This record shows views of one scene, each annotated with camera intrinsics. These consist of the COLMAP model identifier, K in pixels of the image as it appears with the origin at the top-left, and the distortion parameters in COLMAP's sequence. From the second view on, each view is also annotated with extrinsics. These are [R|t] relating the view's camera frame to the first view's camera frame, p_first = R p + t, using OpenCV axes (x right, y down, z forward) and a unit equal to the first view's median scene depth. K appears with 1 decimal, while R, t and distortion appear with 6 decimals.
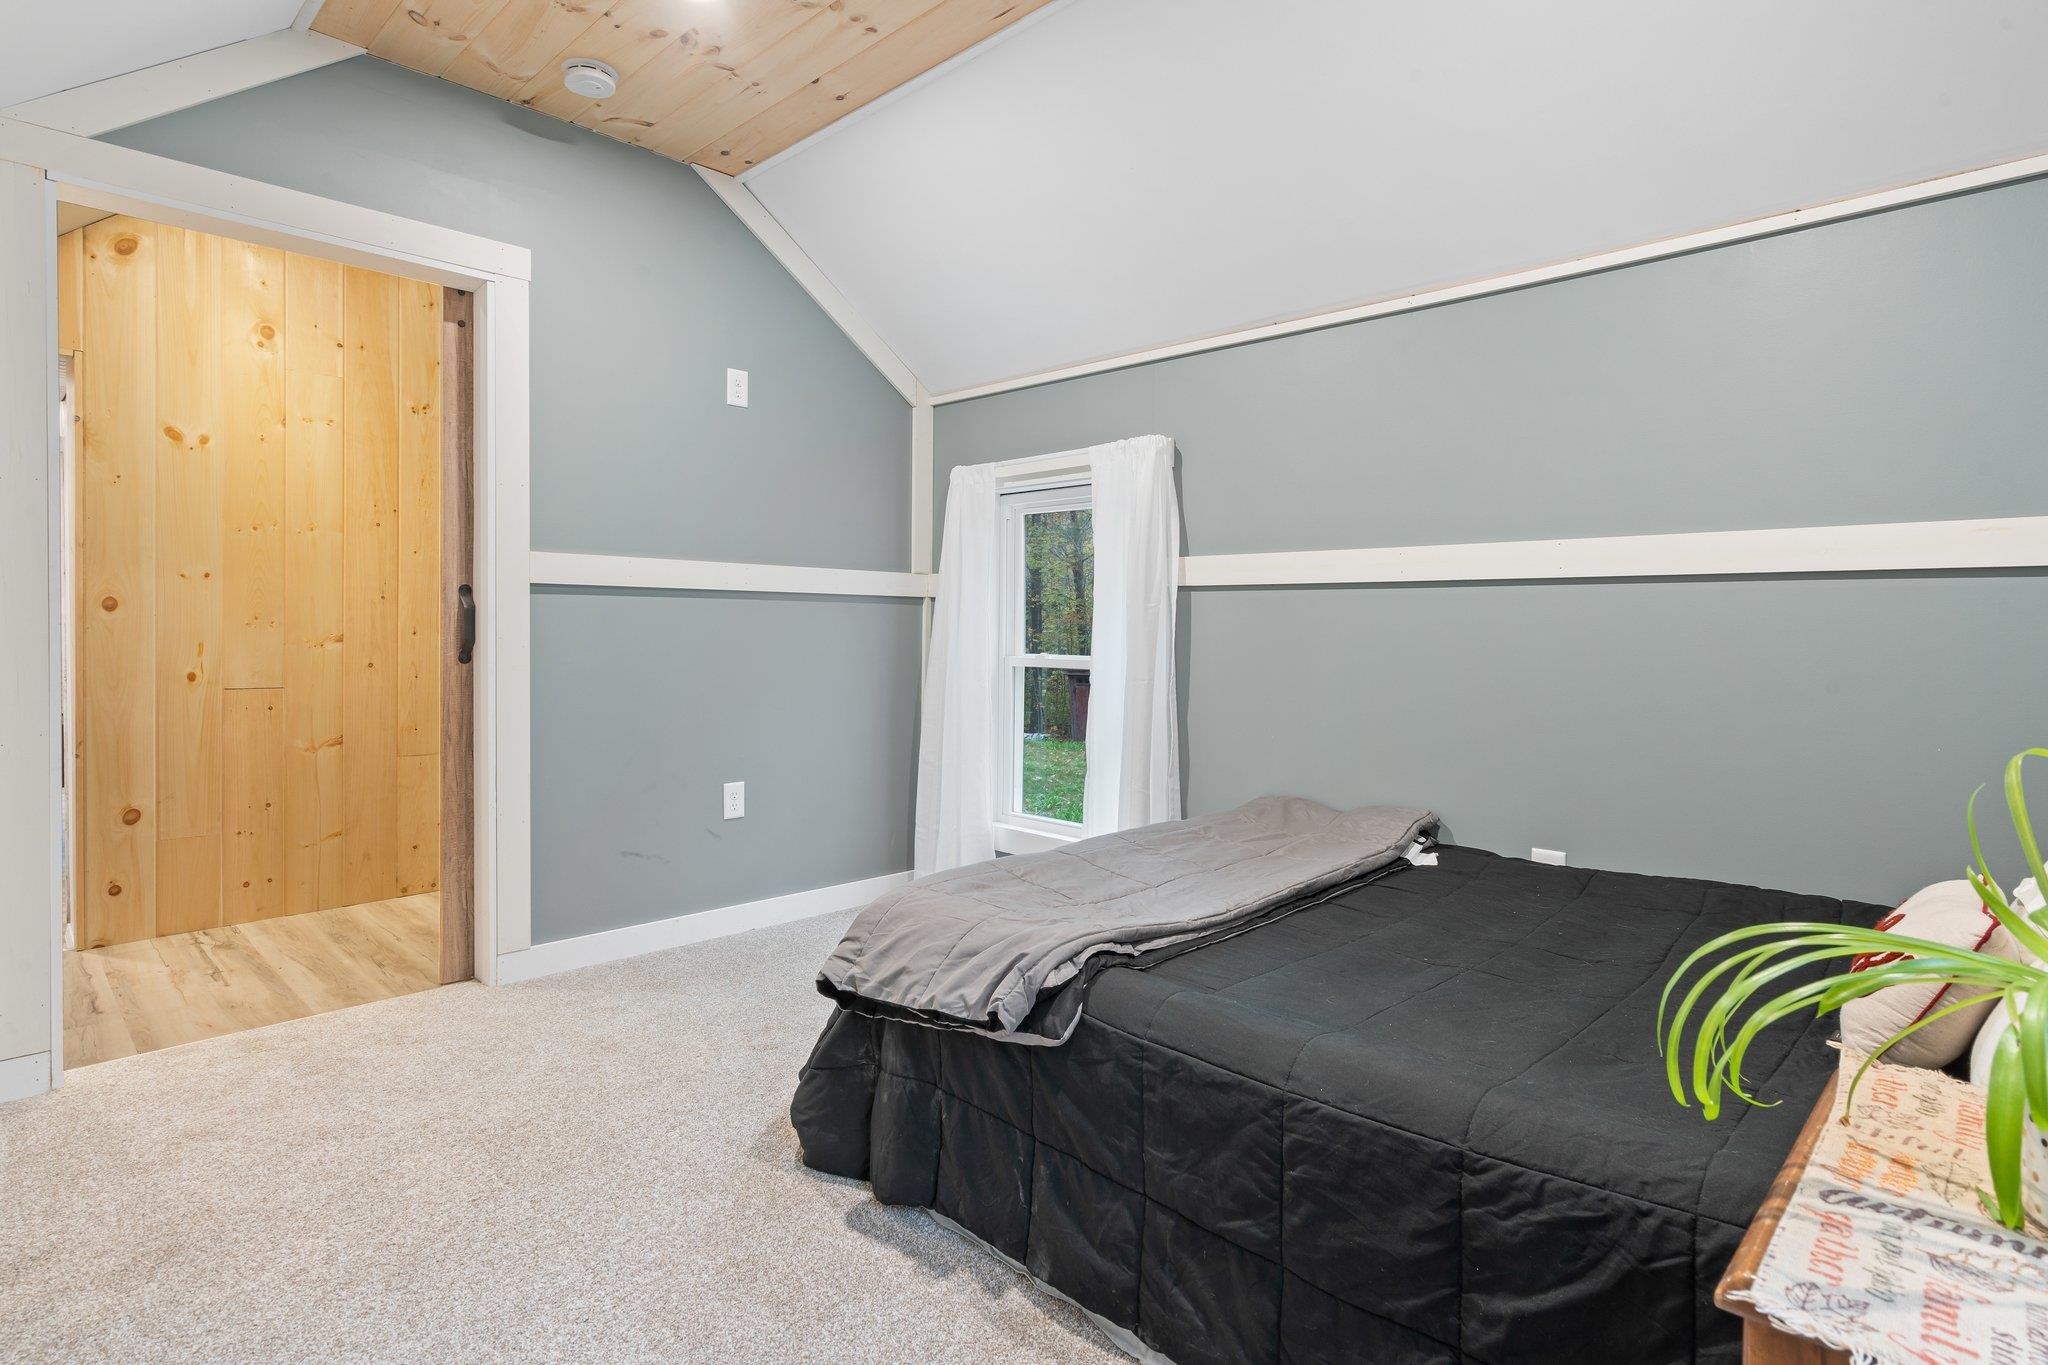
lens RADIAL K [[1033.6, 0, 1006.6], [0, 1033.6, 635.8], [0, 0, 1]] dist [0.001155, 0.000311]
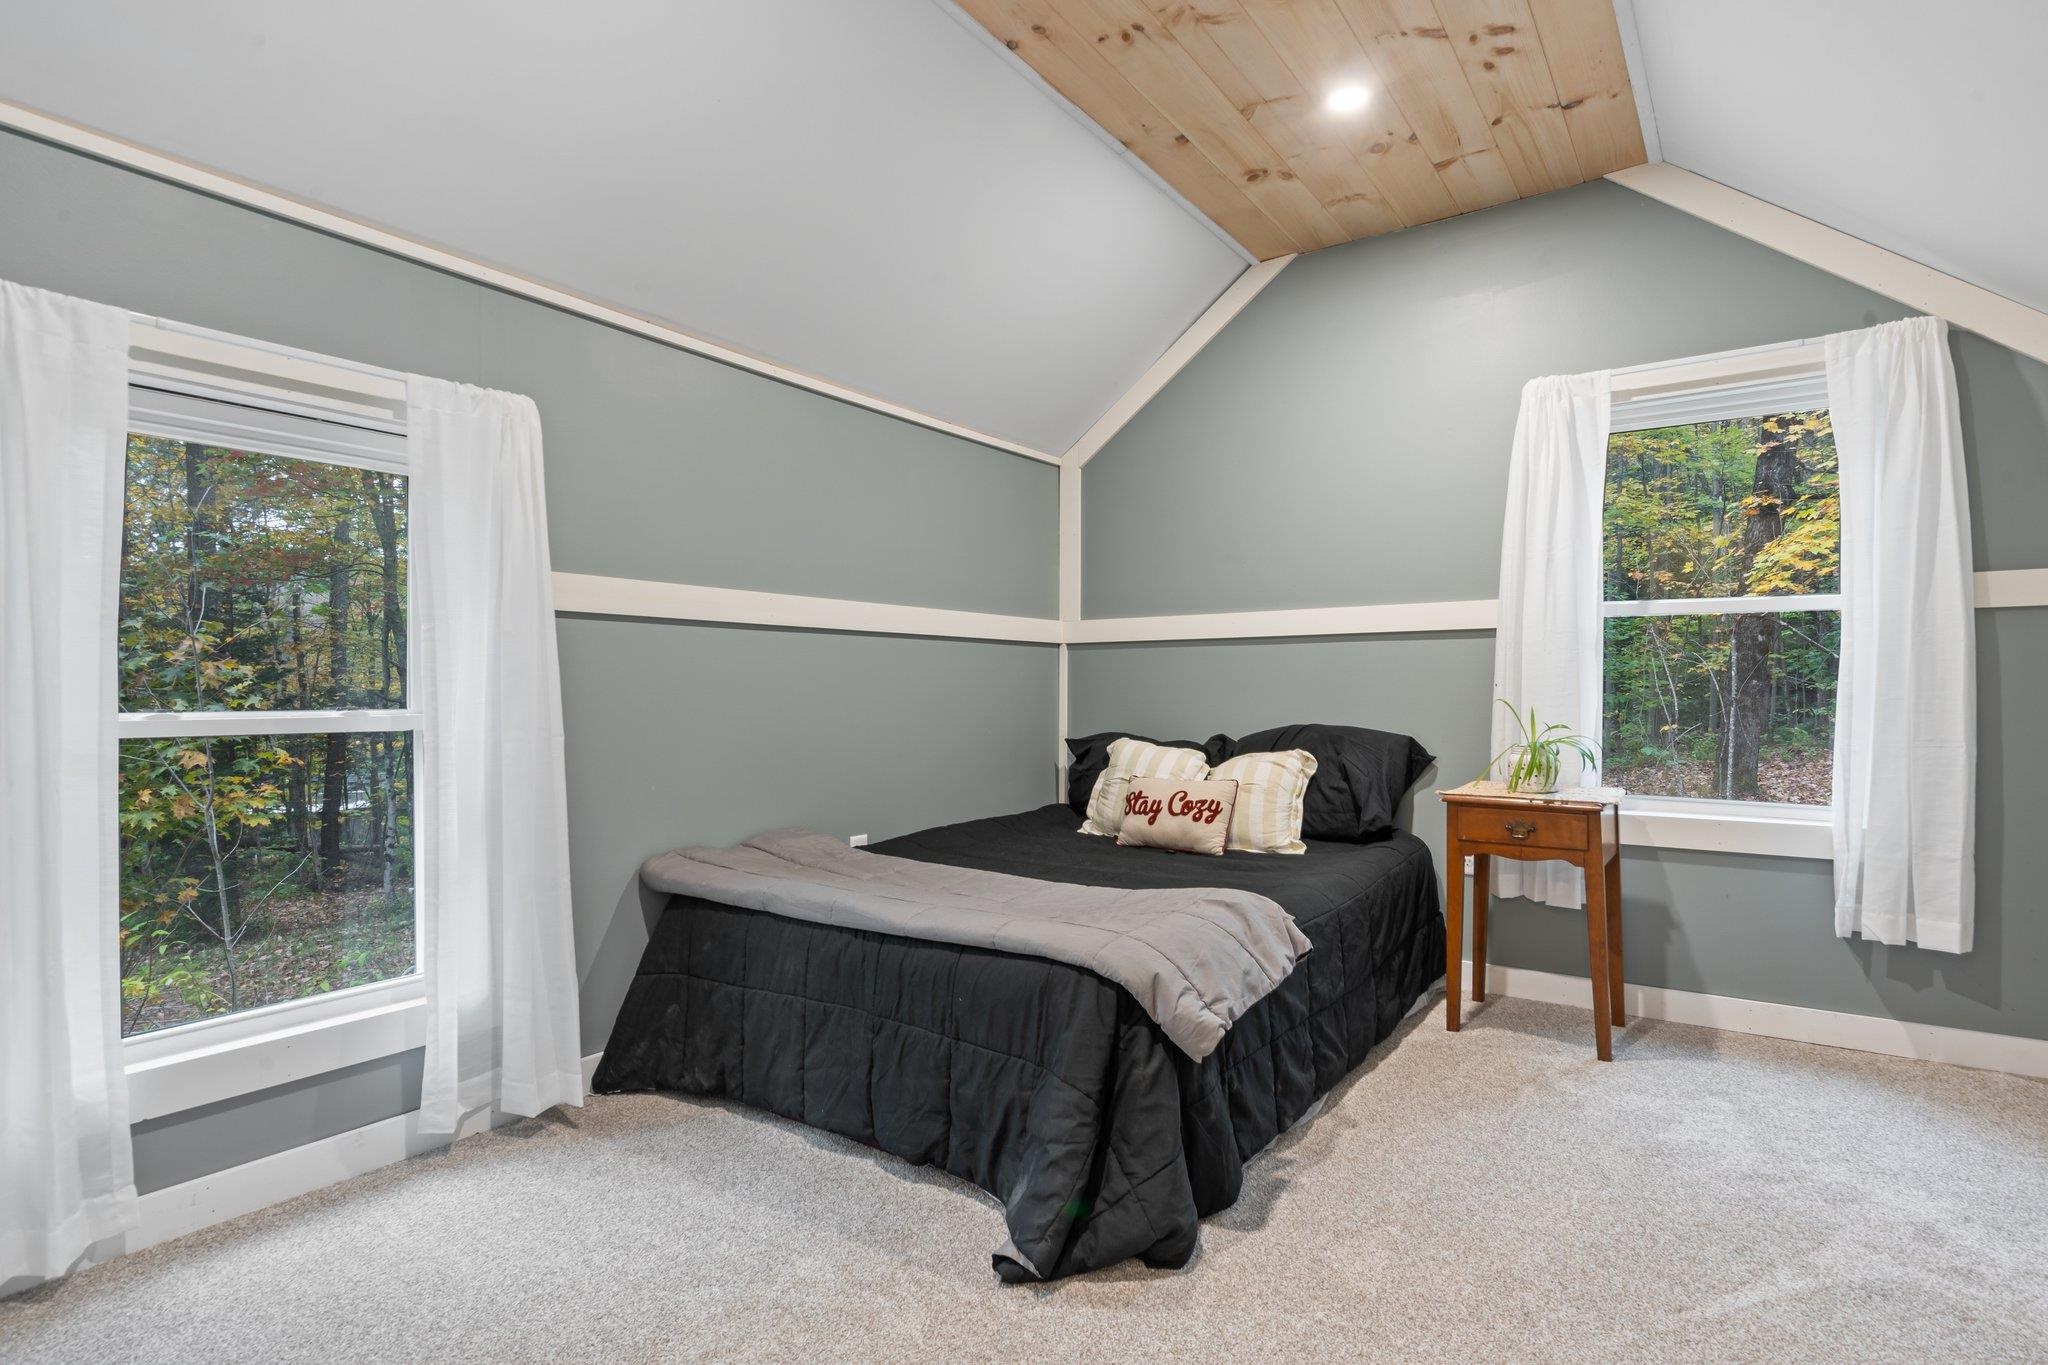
lens RADIAL K [[1033.6, 0, 1023.0], [0, 1033.6, 689.0], [0, 0, 1]] dist [0.001155, 0.000311]
pose [[-0.169708, -0.011691, 0.985425, -0.617435], [0.000989, 0.999927, 0.012033, 0.000963], [-0.985494, 0.003017, -0.169684, 0.760761]]
